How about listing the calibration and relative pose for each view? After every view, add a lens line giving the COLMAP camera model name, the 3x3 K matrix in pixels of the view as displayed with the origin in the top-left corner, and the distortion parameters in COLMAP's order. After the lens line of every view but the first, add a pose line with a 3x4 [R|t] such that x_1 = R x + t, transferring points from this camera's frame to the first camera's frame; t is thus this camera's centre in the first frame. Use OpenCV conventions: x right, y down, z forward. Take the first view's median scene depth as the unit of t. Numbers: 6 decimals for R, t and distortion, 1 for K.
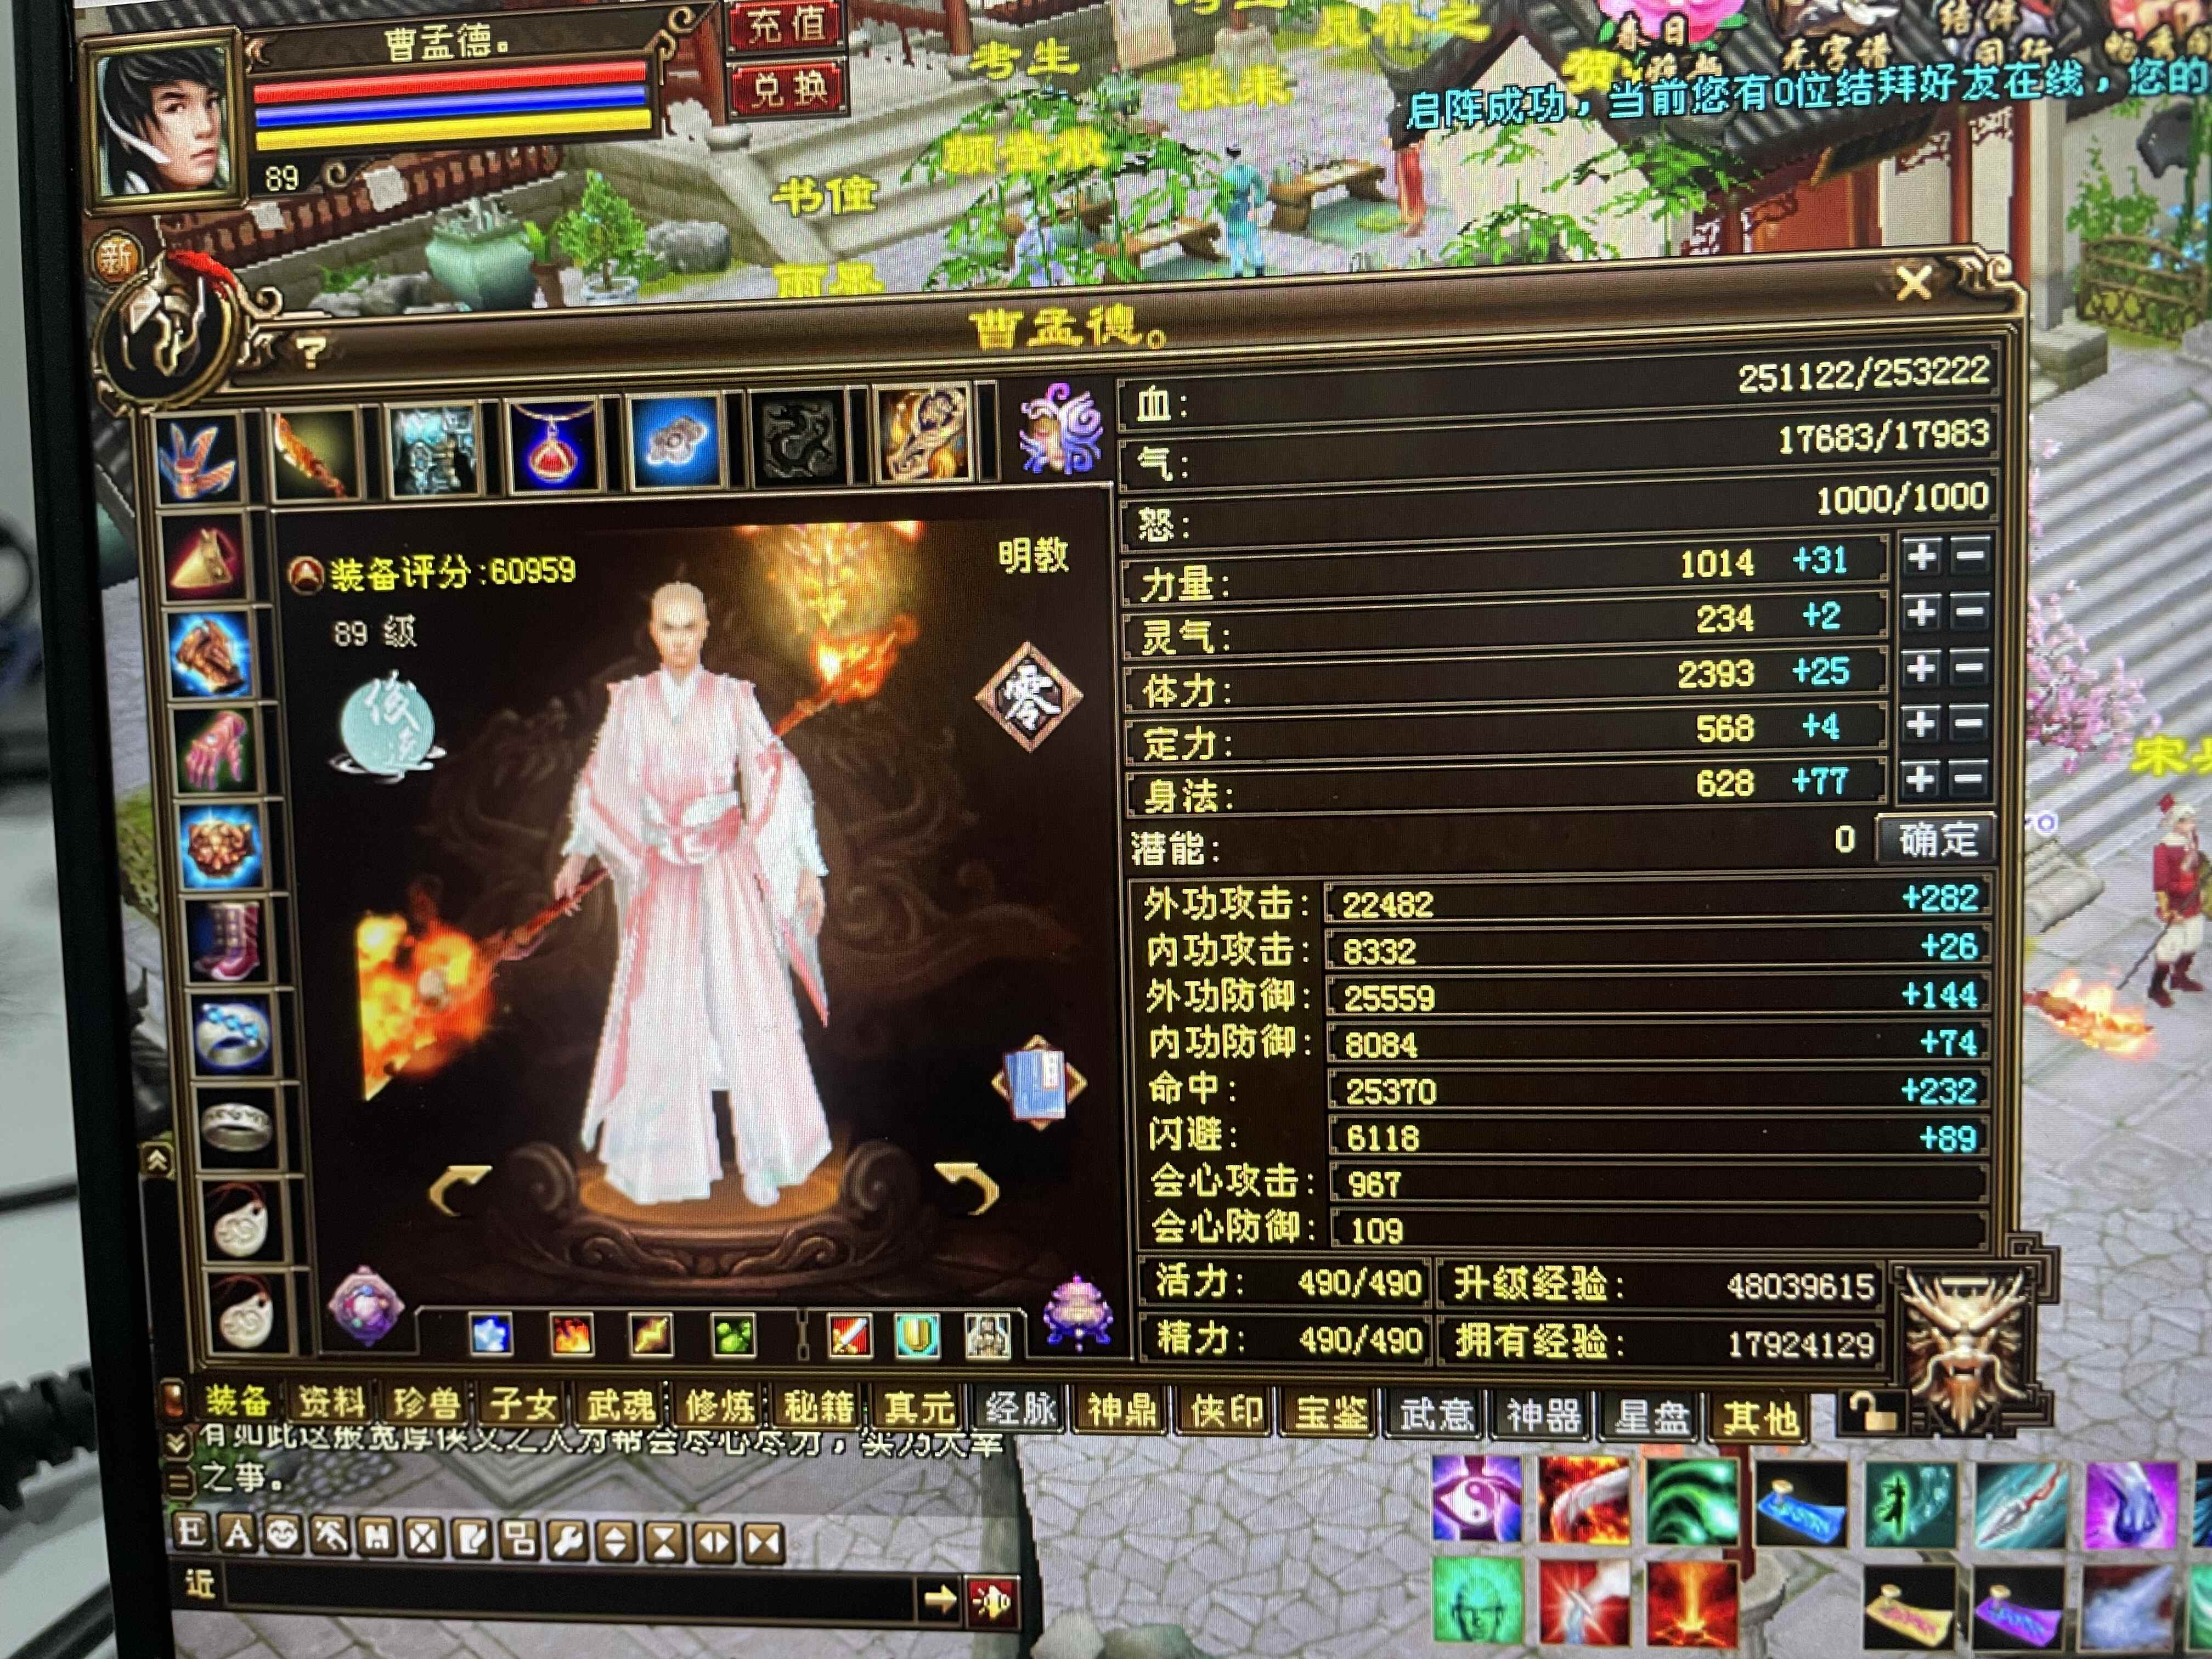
lens RADIAL K [[1634.5, 0, 1108.3], [0, 1634.5, 823.4], [0, 0, 1]] dist [0.054165, -0.090741]
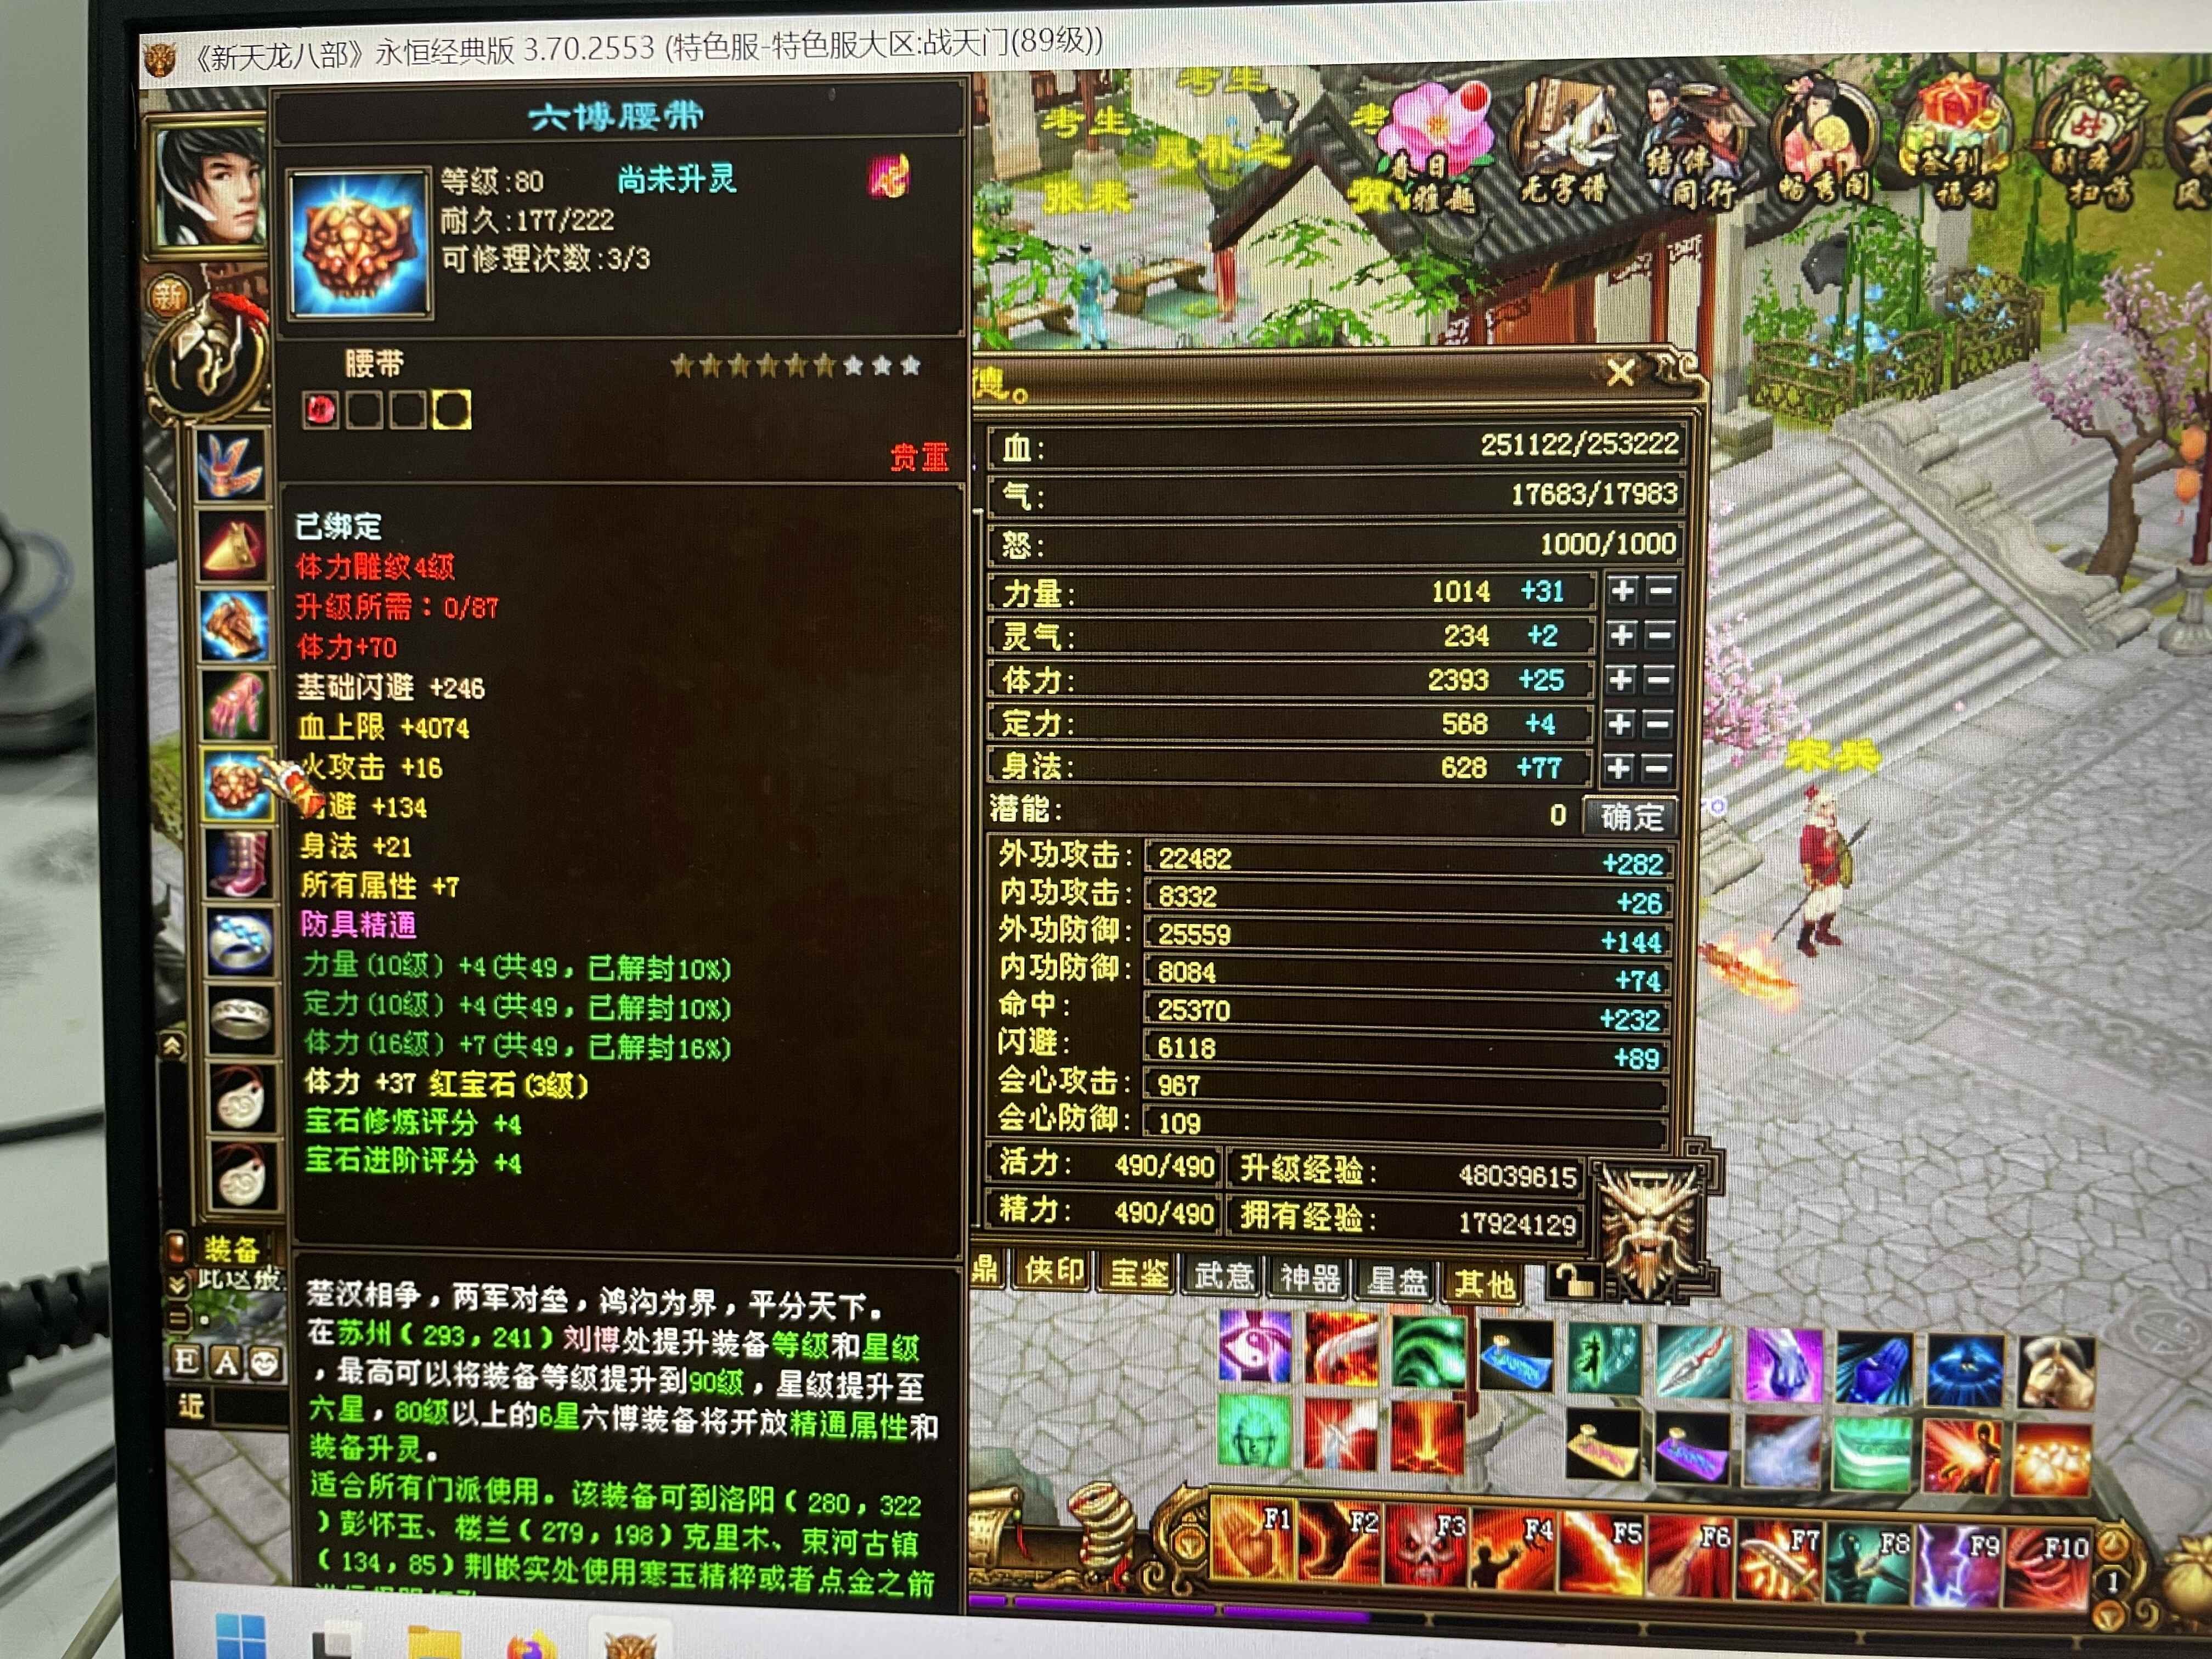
lens RADIAL K [[1634.5, 0, 1096.8], [0, 1634.5, 817.4], [0, 0, 1]] dist [0.054165, -0.090741]
pose [[0.999381, 0.030067, 0.018260, 0.073007], [-0.029773, 0.999426, -0.016178, 0.040777], [-0.018736, 0.015624, 0.999702, -0.229583]]
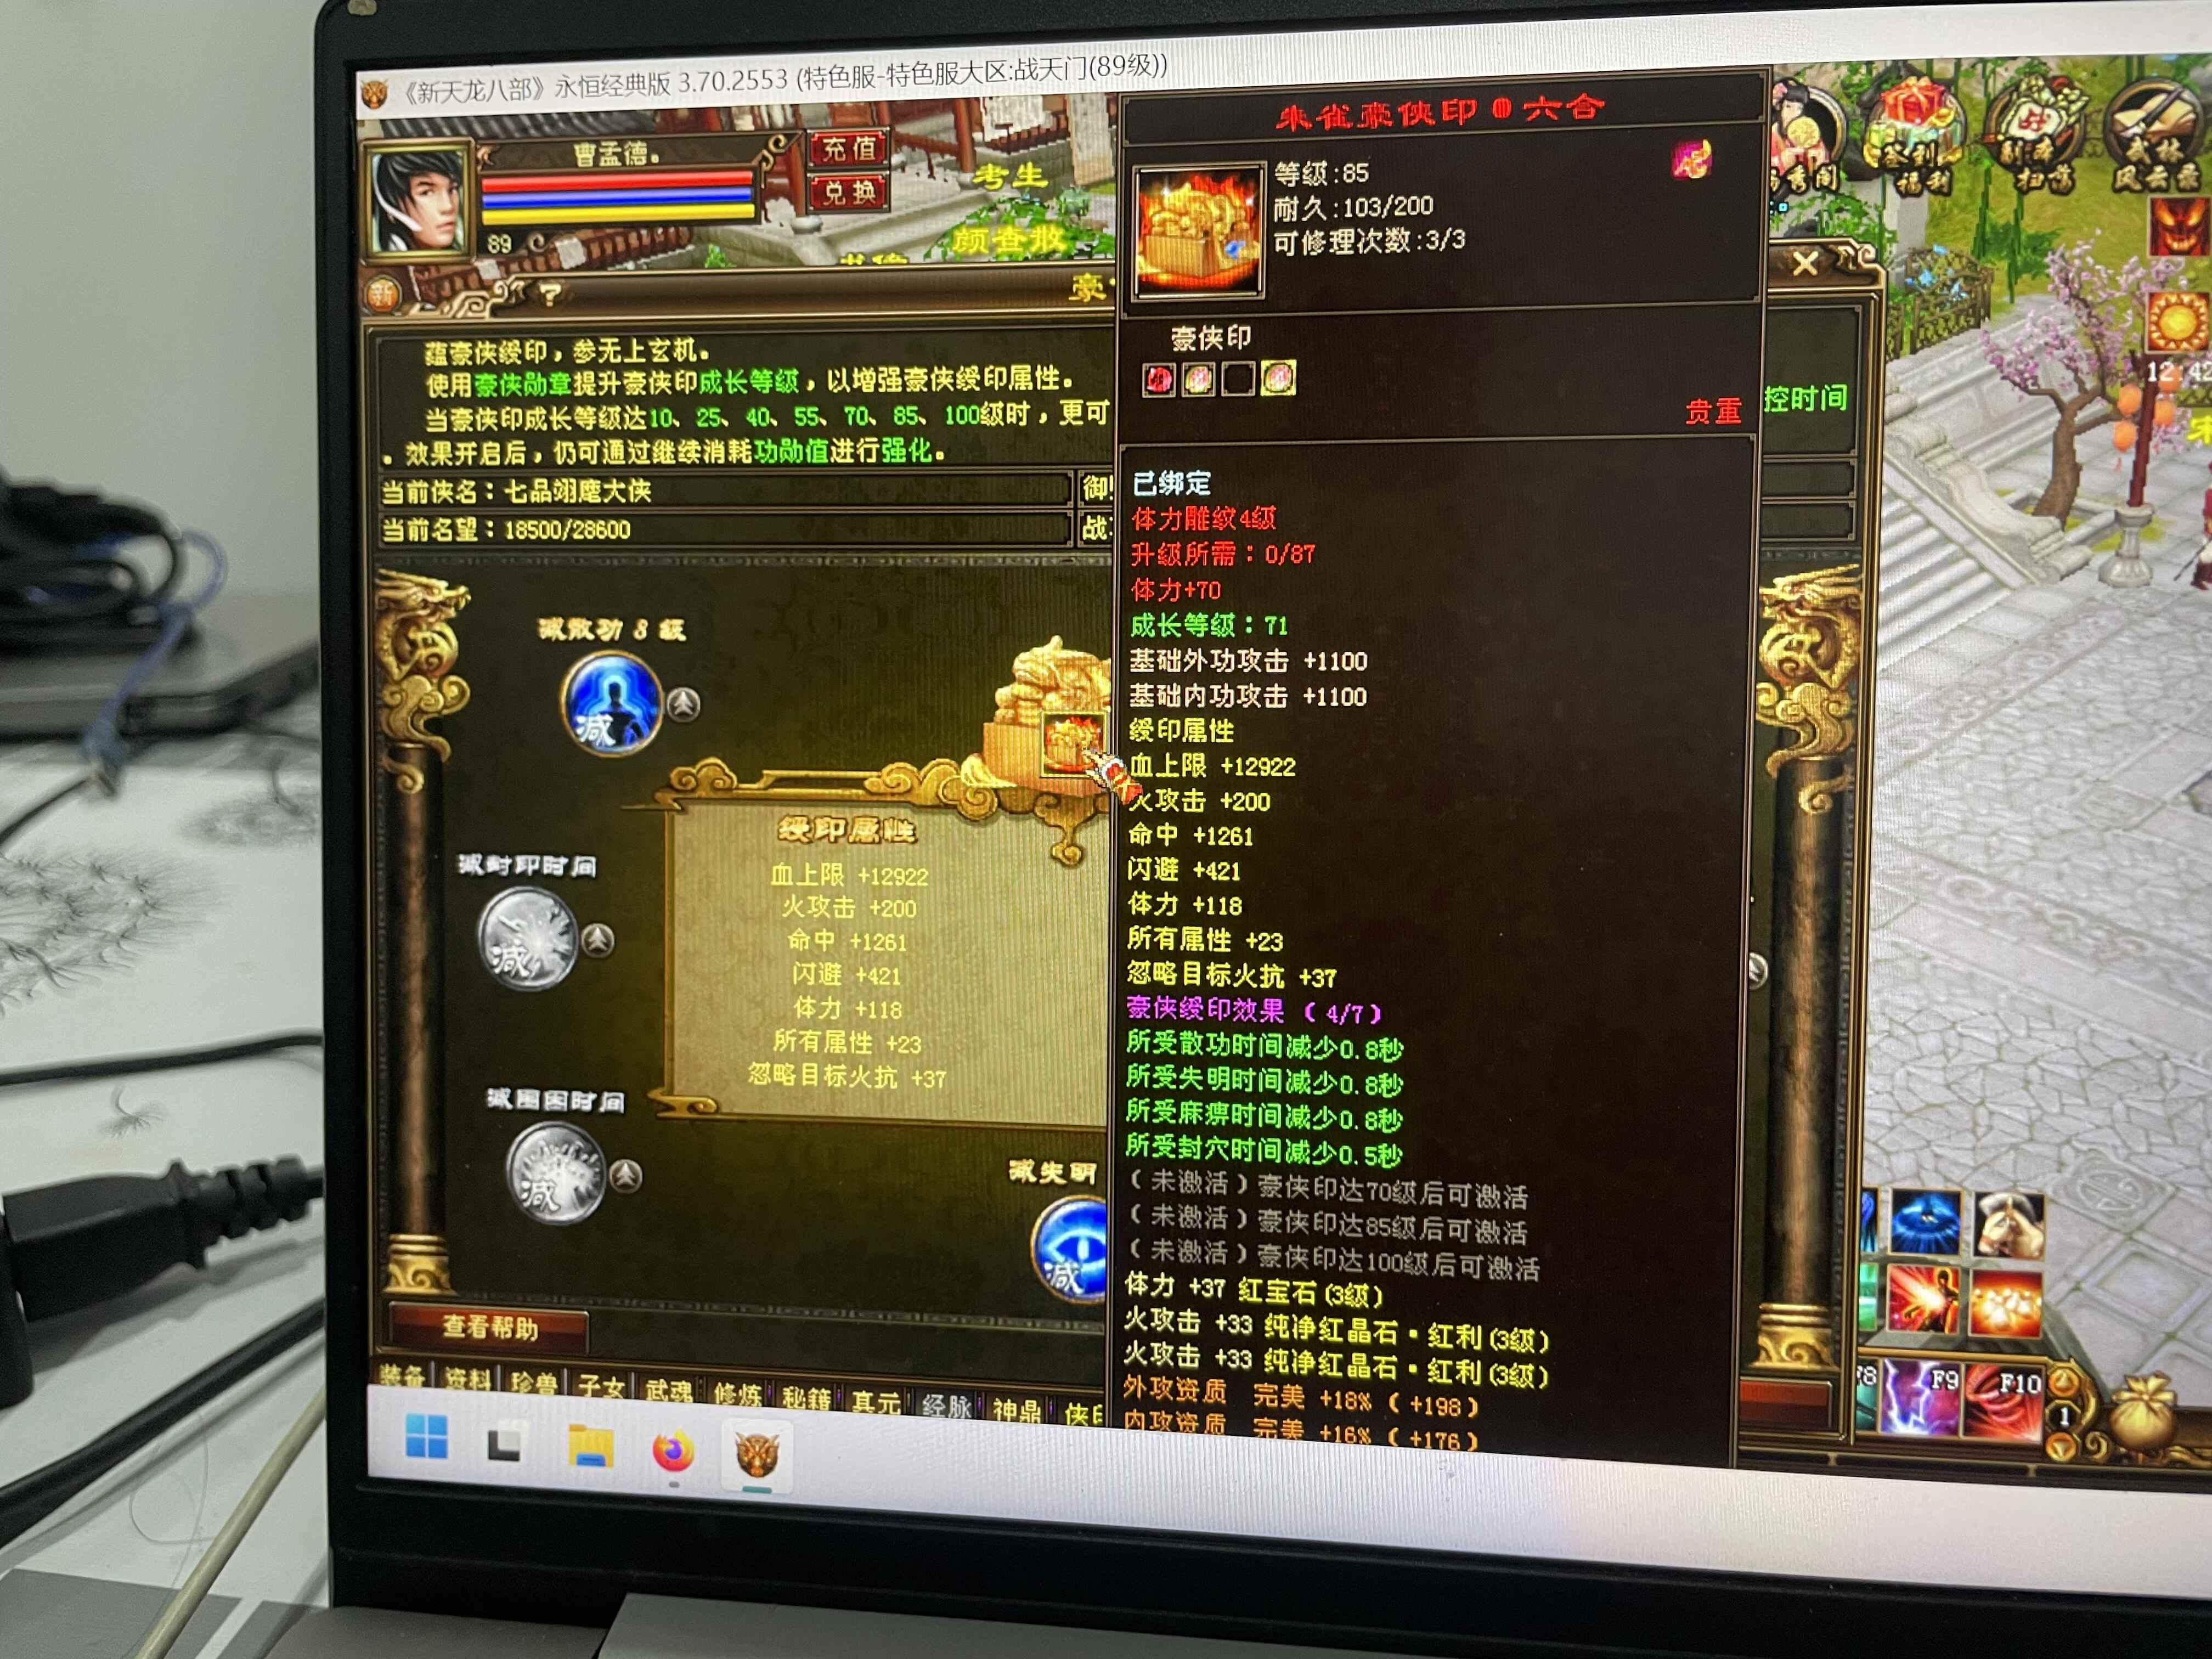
lens RADIAL K [[1626.9, 0, 1095.1], [0, 1626.9, 812.2], [0, 0, 1]] dist [0.055770, -0.090093]
pose [[0.998605, 0.035216, -0.039354, 0.098215], [-0.036064, 0.999128, -0.021046, 0.122151], [0.038579, 0.022436, 0.999004, -0.420632]]
